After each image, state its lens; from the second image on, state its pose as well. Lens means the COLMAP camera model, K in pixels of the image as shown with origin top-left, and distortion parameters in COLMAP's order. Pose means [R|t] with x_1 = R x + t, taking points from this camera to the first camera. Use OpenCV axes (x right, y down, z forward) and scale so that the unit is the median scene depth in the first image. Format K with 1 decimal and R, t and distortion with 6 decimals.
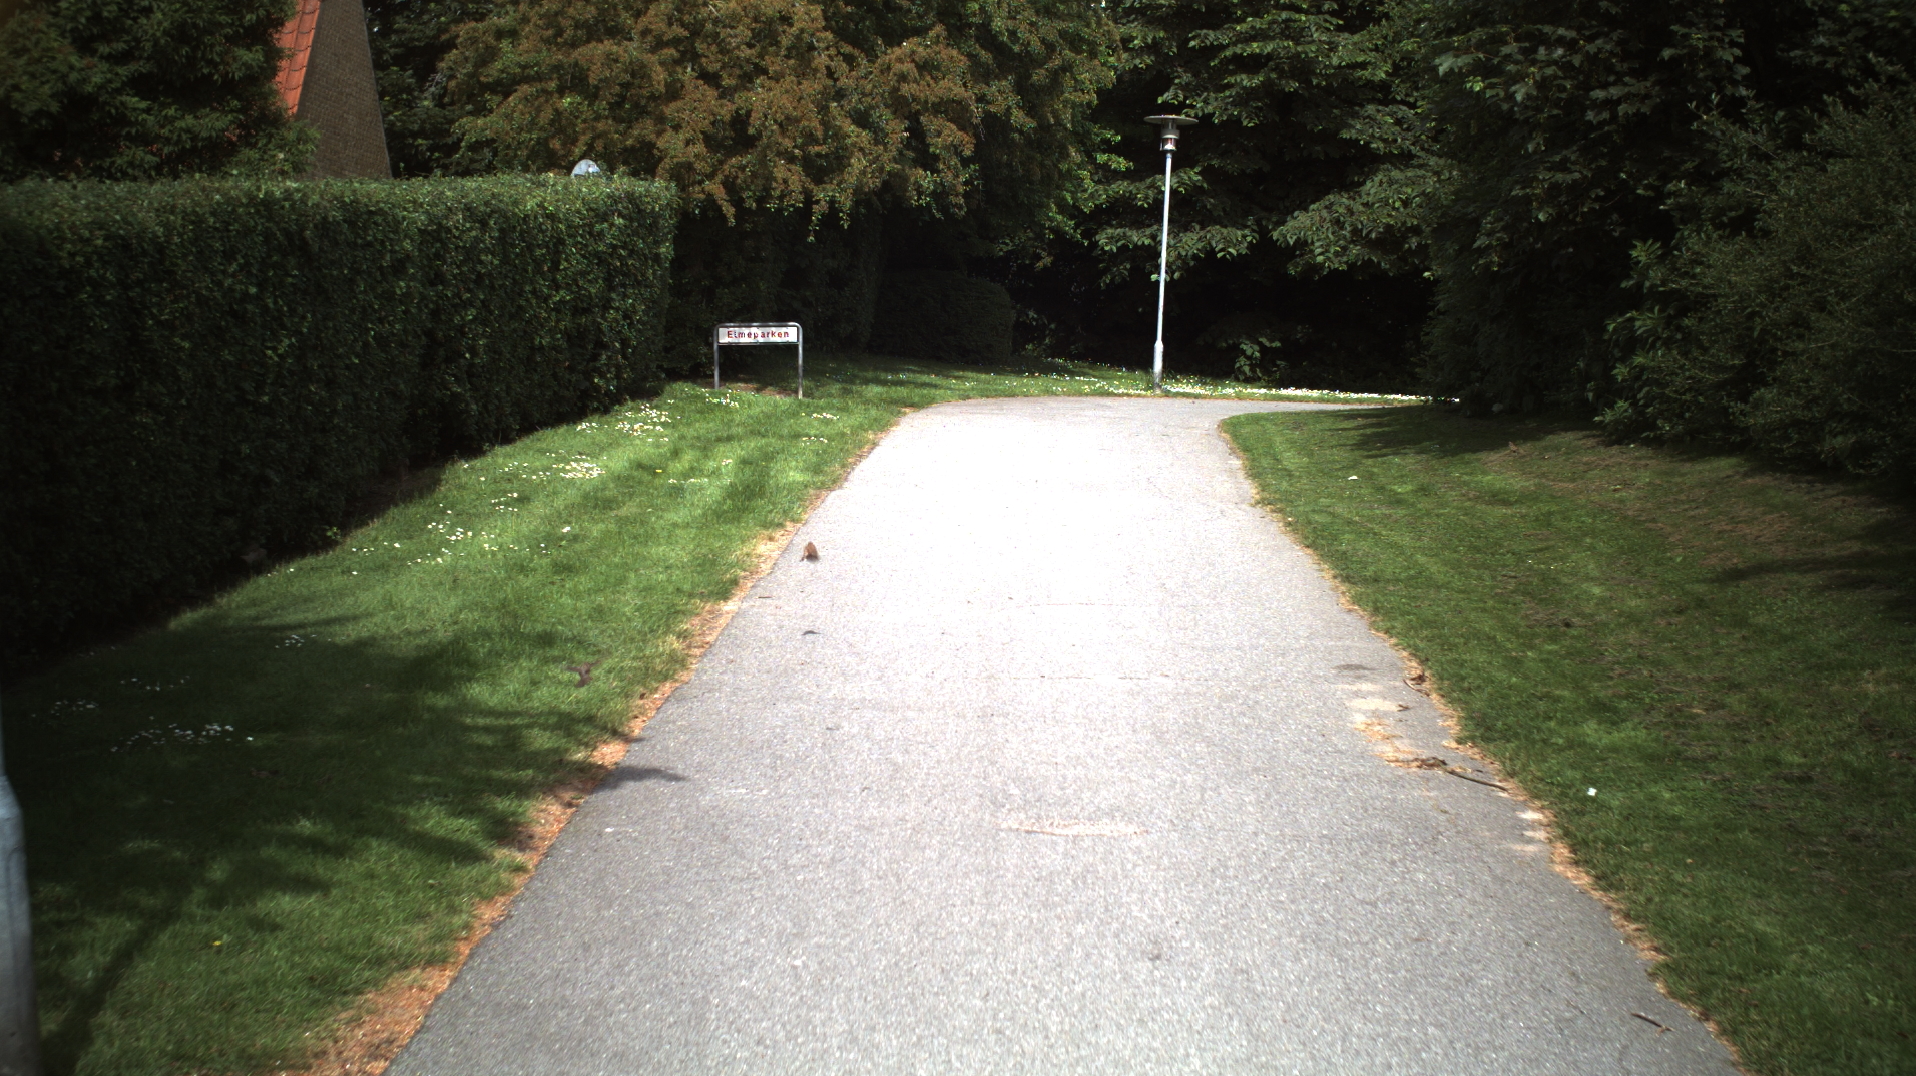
lens RADIAL K [[3398.6, 0, 948.8], [0, 3398.6, 531.9], [0, 0, 1]] dist [-0.258068, 0.000000]
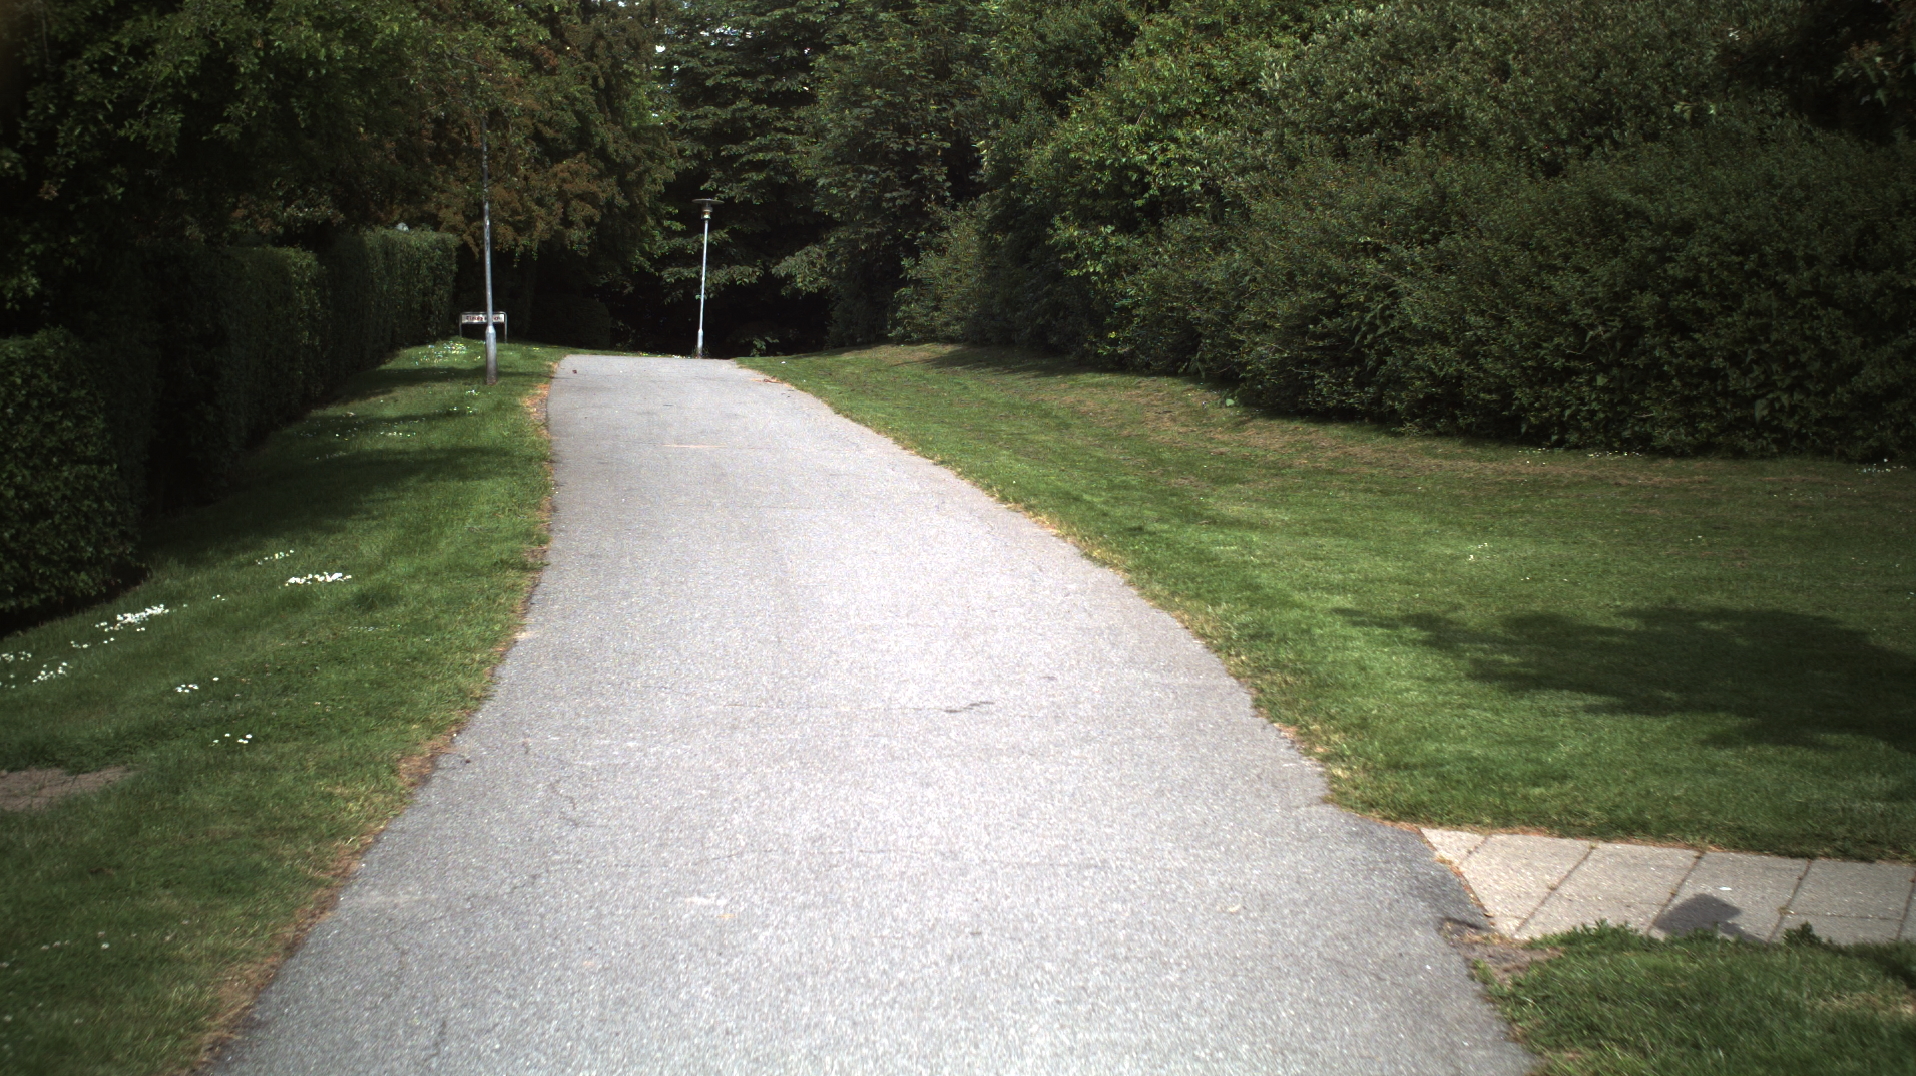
lens RADIAL K [[3398.6, 0, 961.8], [0, 3398.6, 527.9], [0, 0, 1]] dist [-0.258068, 0.000000]
pose [[0.990821, -0.004449, 0.135107, -0.049596], [0.007299, 0.999761, -0.020603, 0.100734], [-0.134983, 0.021400, 0.990617, -0.898082]]
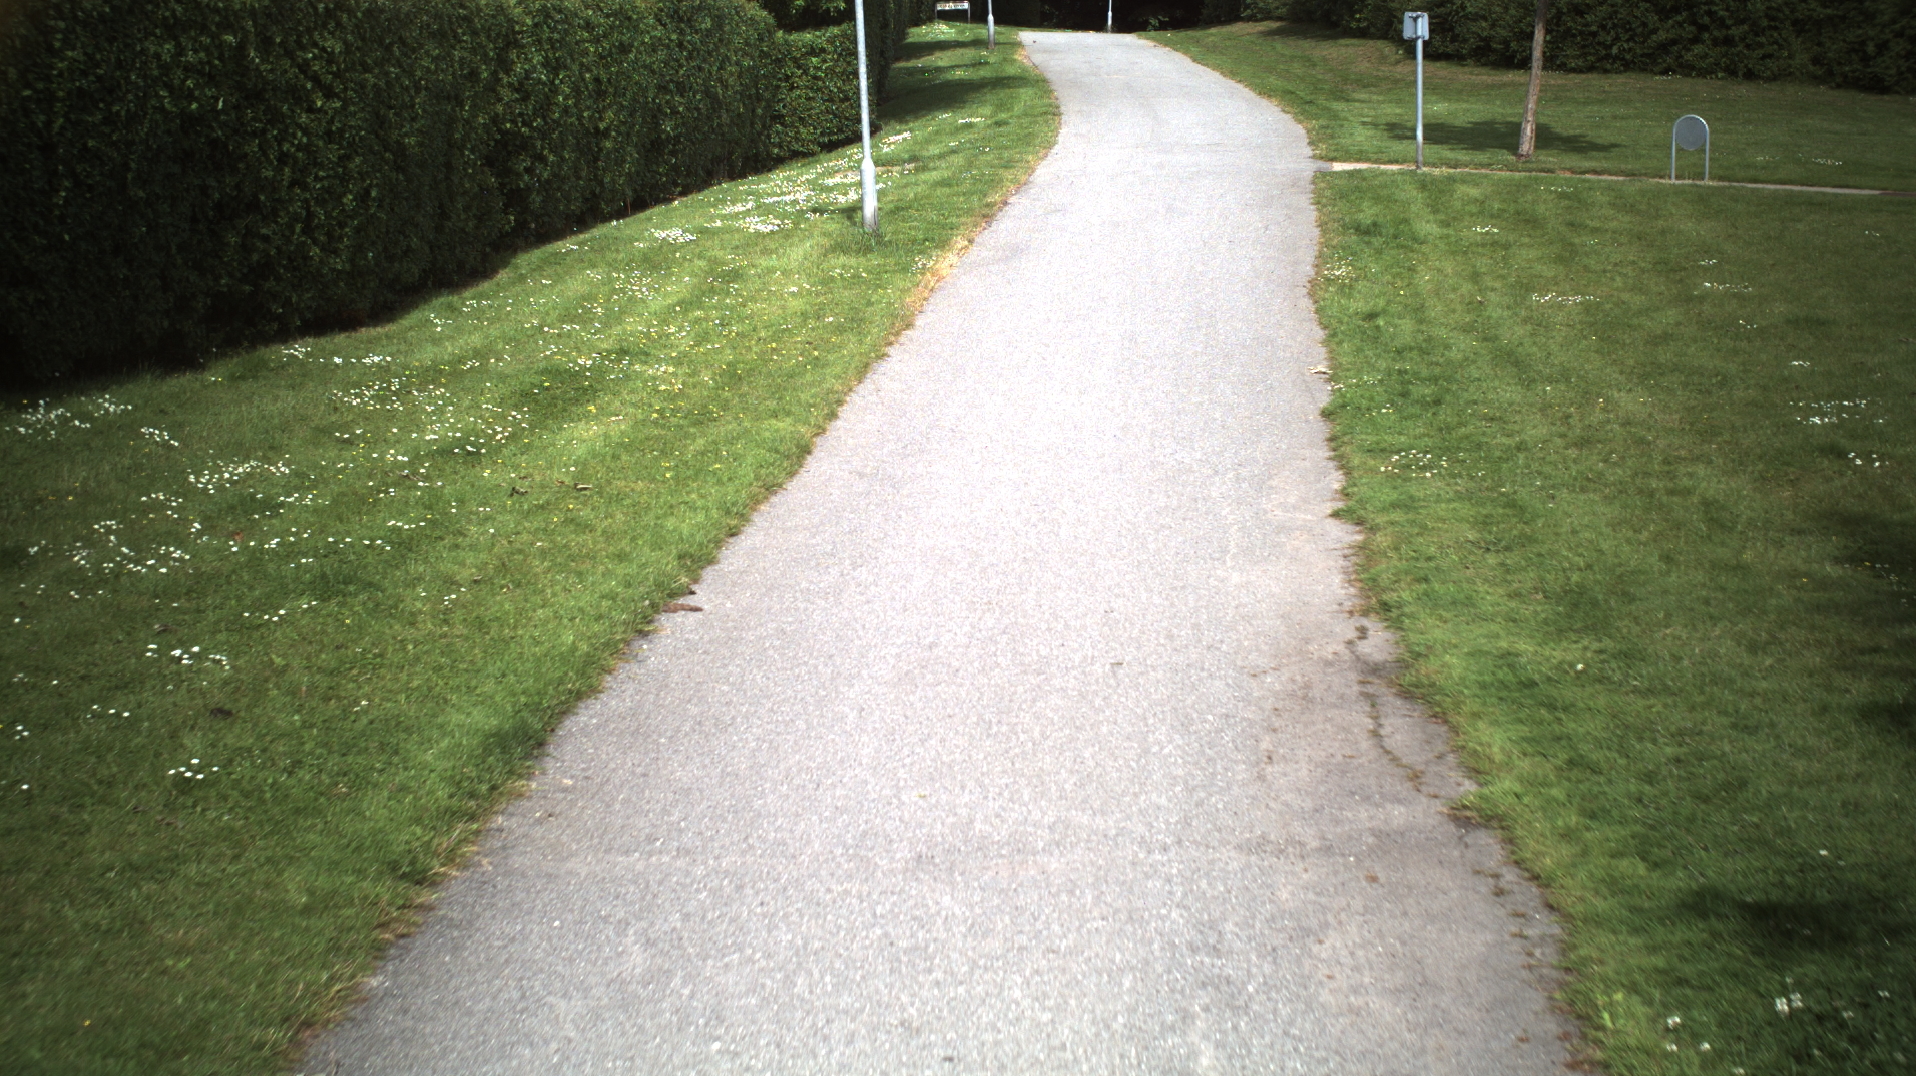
lens RADIAL K [[3398.6, 0, 953.9], [0, 3398.6, 539.6], [0, 0, 1]] dist [-0.258068, 0.000000]
pose [[0.999753, -0.017676, 0.013441, -0.101561], [0.016592, 0.996901, 0.076898, 0.154436], [-0.014759, -0.076656, 0.996948, -1.640699]]
